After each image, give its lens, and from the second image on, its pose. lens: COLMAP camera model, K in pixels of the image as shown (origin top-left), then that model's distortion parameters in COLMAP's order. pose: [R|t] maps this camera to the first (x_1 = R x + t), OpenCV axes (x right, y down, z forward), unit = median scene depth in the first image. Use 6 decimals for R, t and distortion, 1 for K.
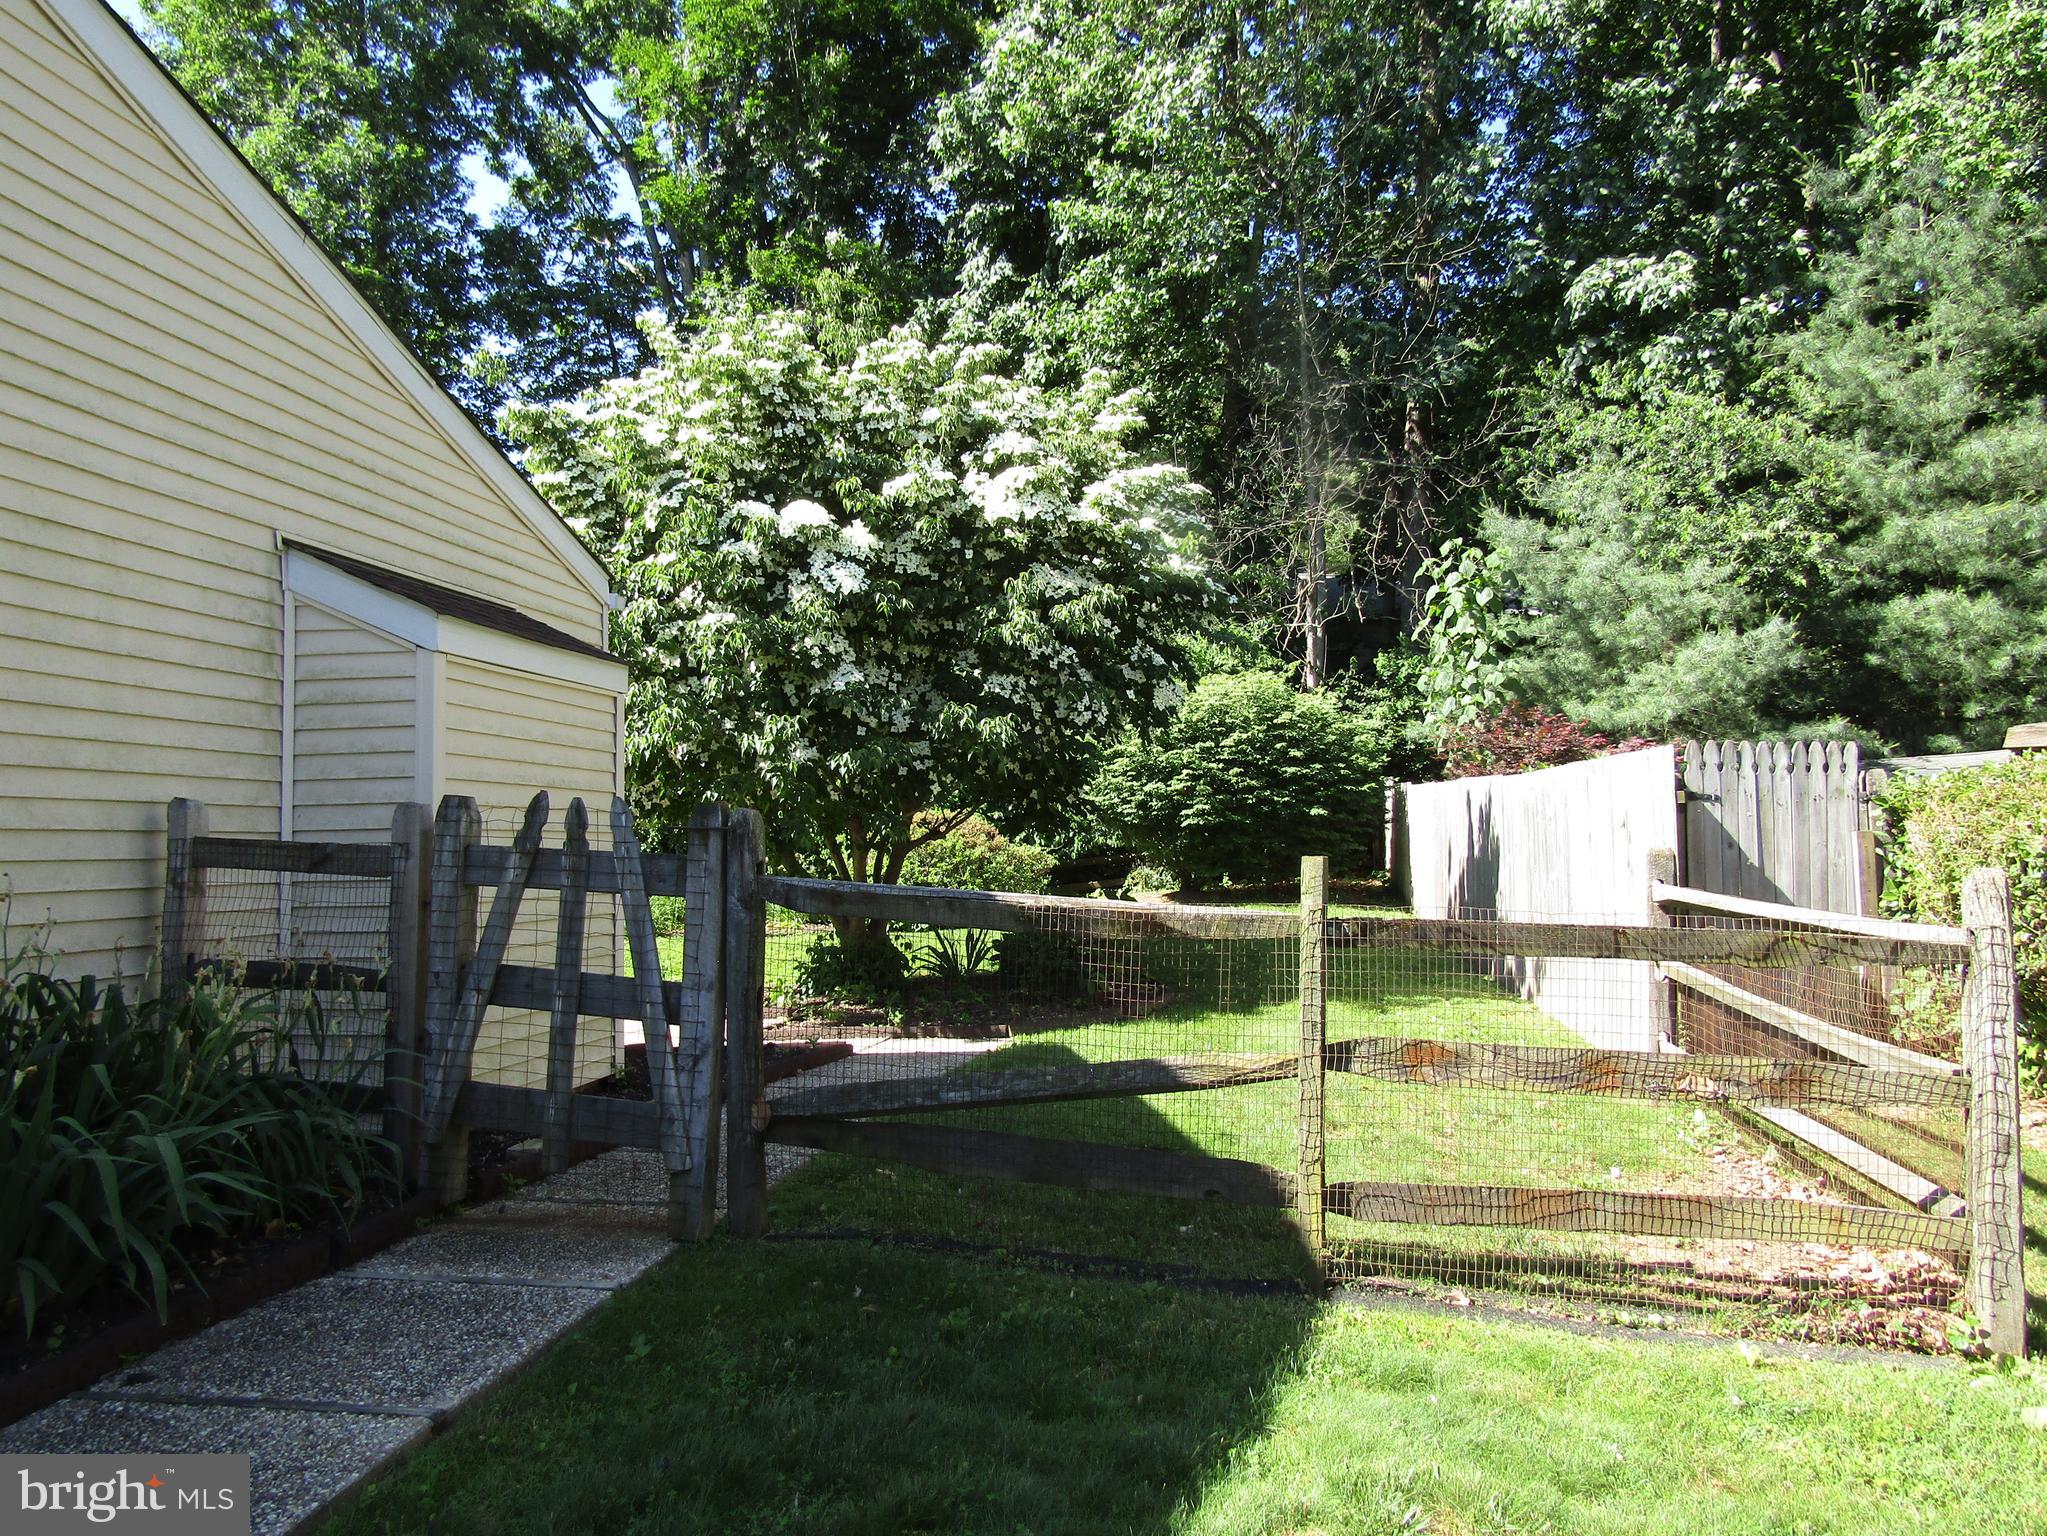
lens RADIAL K [[1637.3, 0, 1022.7], [0, 1637.3, 662.8], [0, 0, 1]] dist [-0.001139, 0.001947]
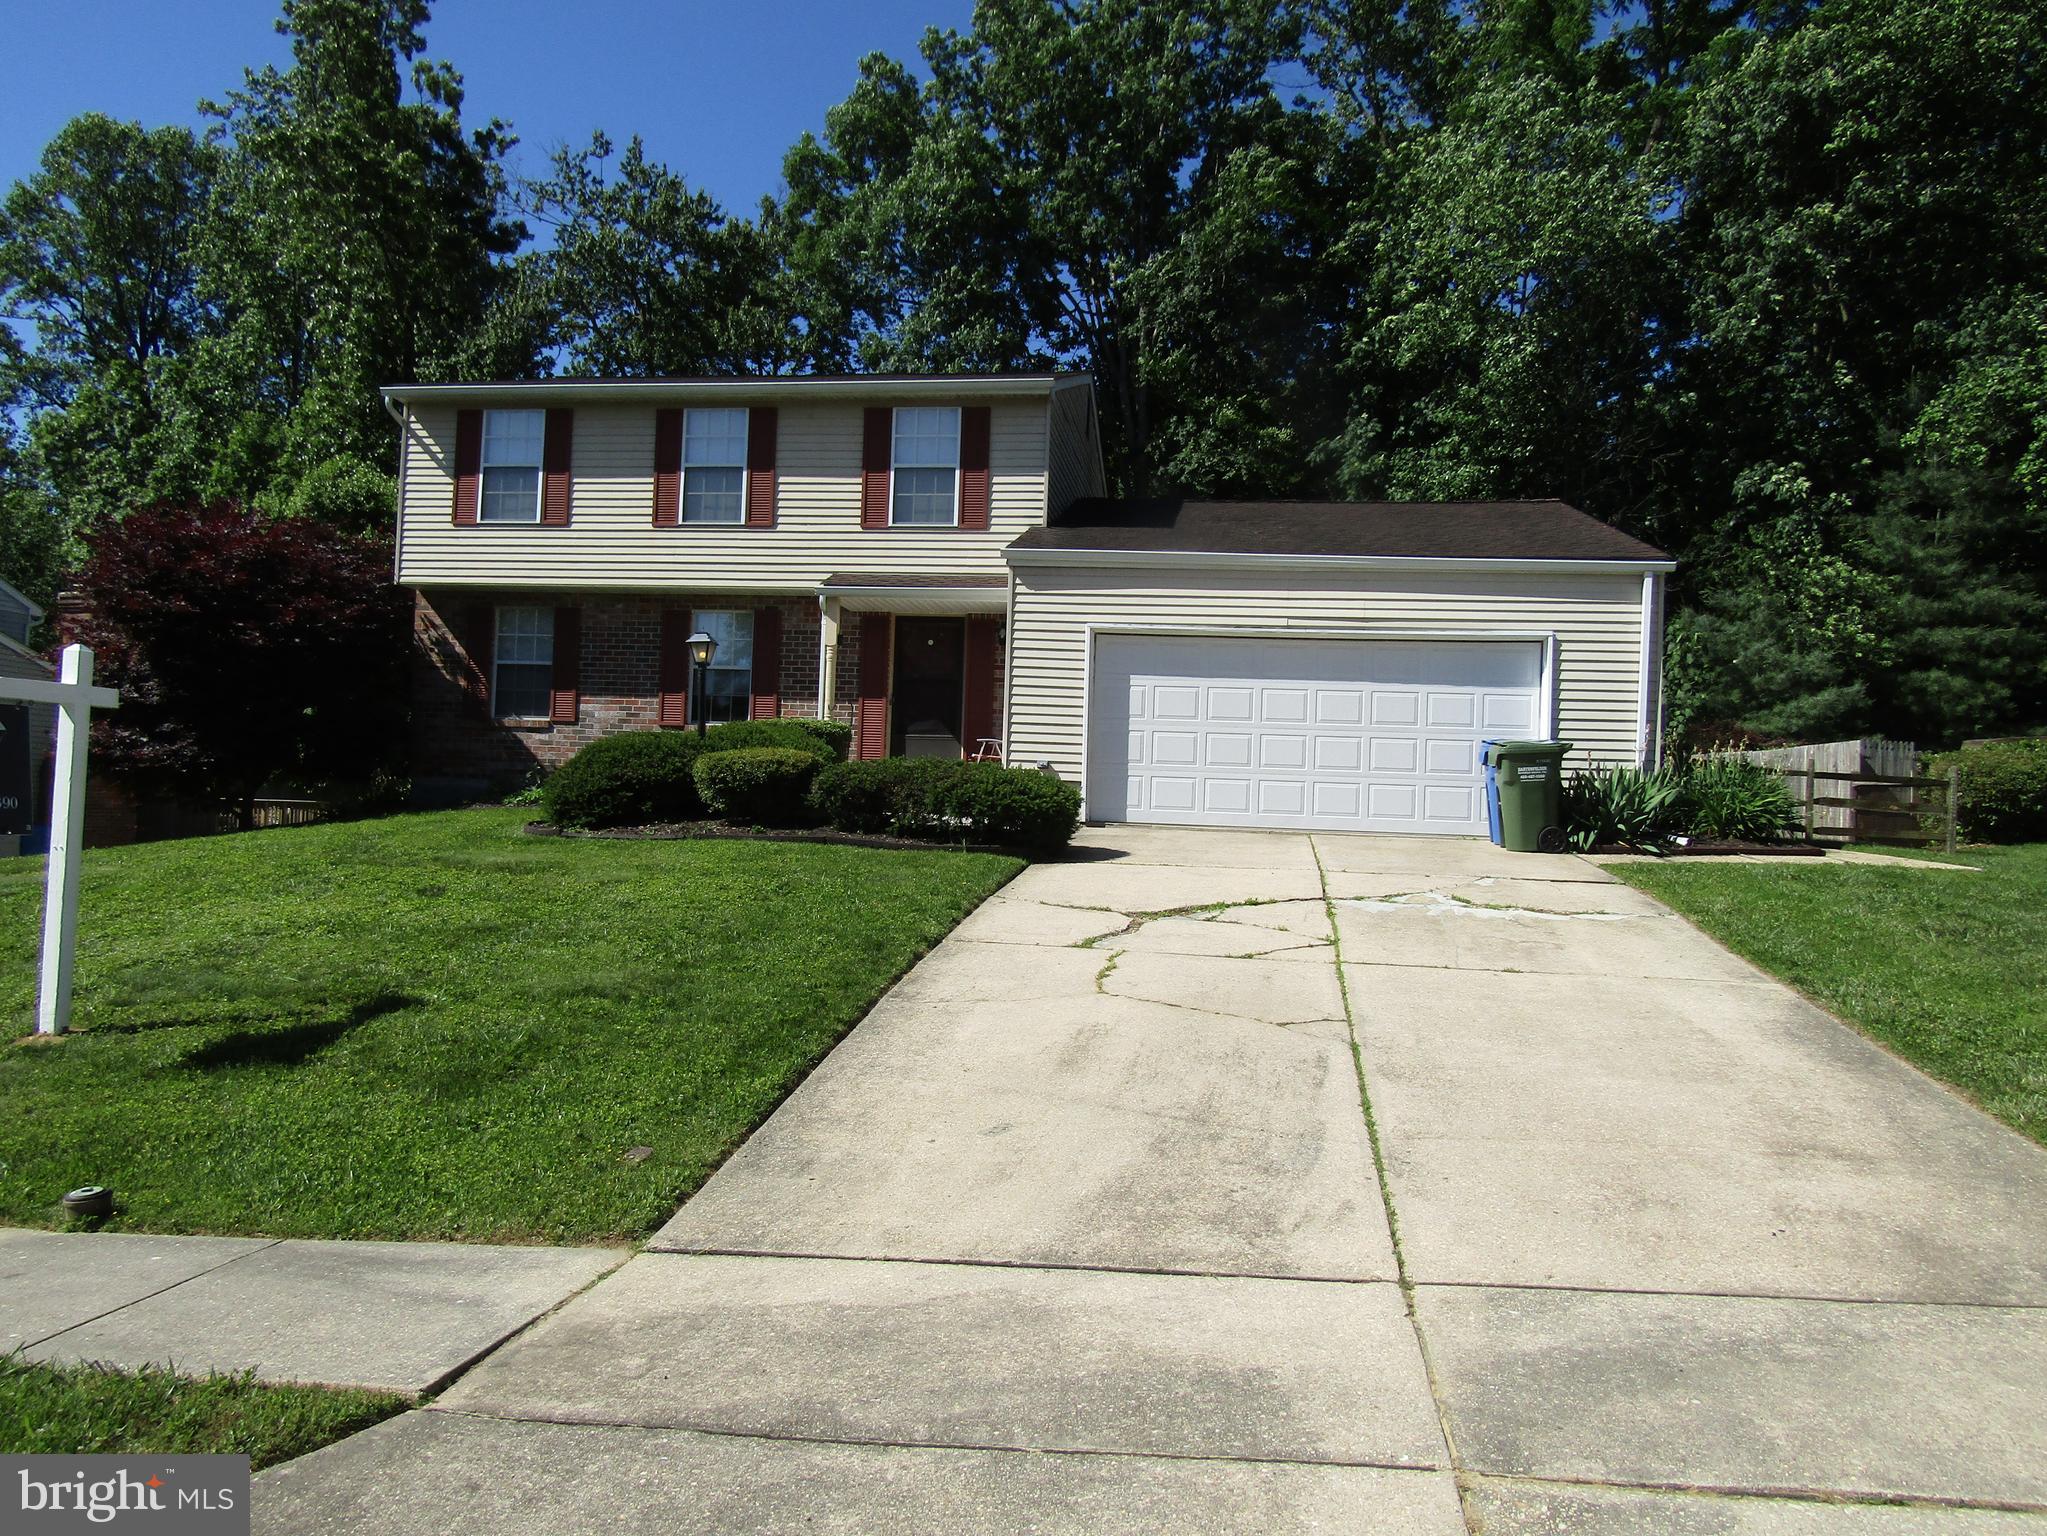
lens RADIAL K [[1485.4, 0, 1031.1], [0, 1485.4, 763.4], [0, 0, 1]] dist [-0.031752, 0.003211]
pose [[0.999015, 0.040172, -0.018841, -0.487976], [-0.038644, 0.996403, 0.075420, -0.023671], [0.021803, -0.074618, 0.996974, -0.789737]]
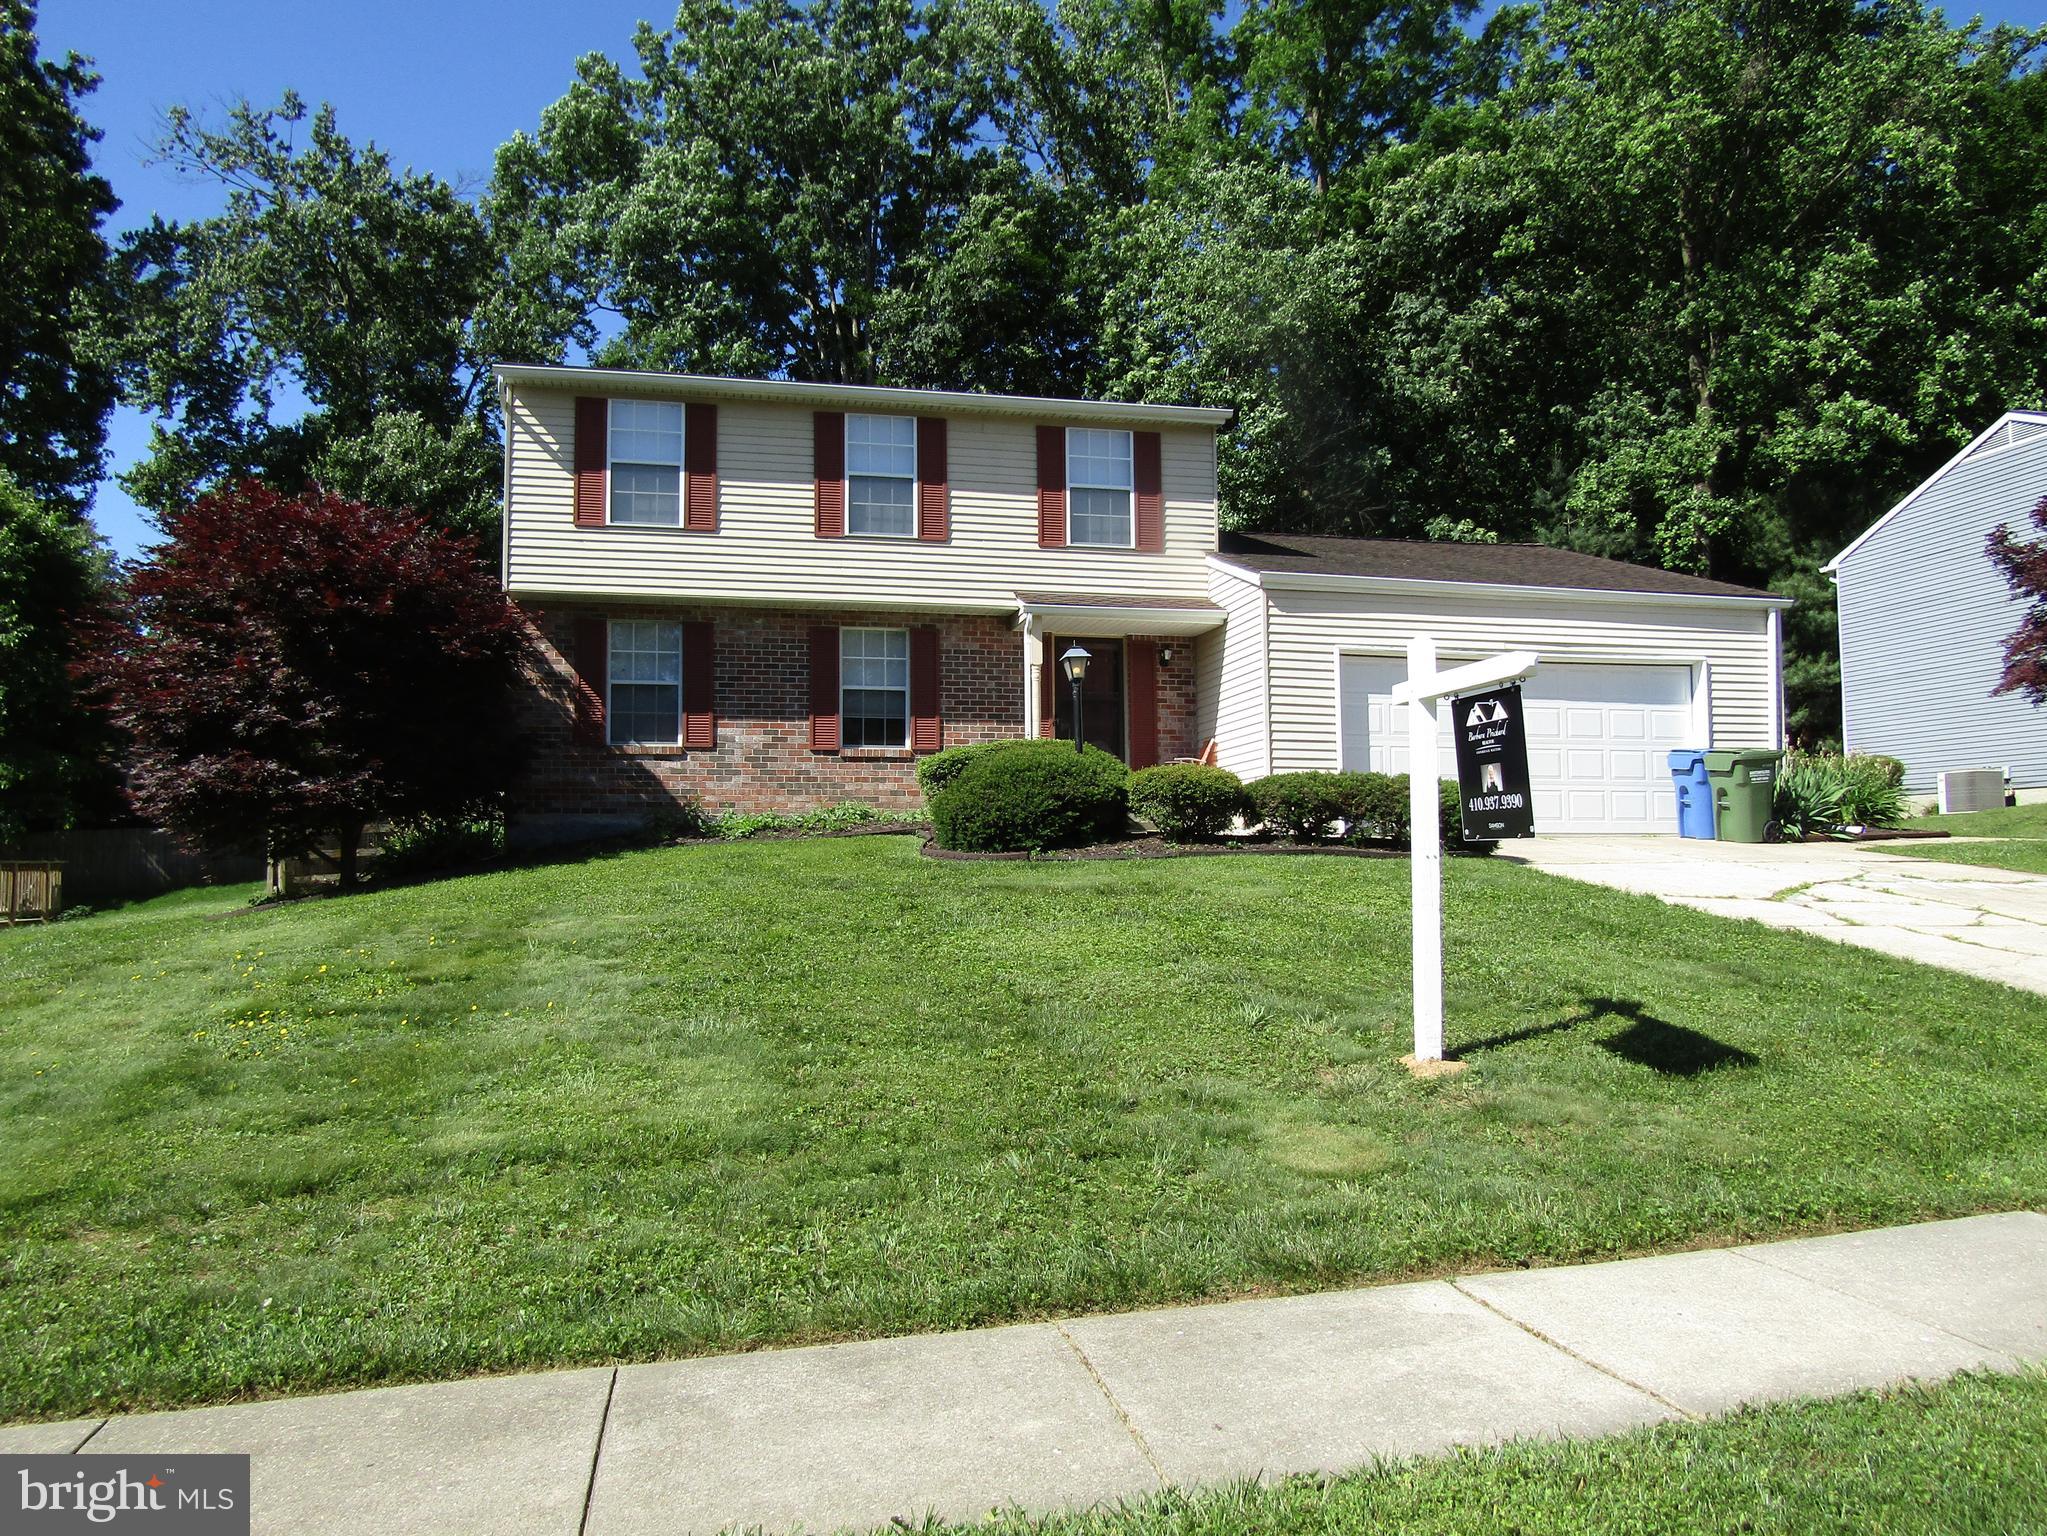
lens RADIAL K [[1478.4, 0, 1023.5], [0, 1478.4, 768.0], [0, 0, 1]] dist [-0.042922, 0.033468]
pose [[0.941427, 0.023373, 0.336407, -0.919430], [-0.038630, 0.998503, 0.038732, 0.004340], [-0.334998, -0.049458, 0.940920, -0.717113]]
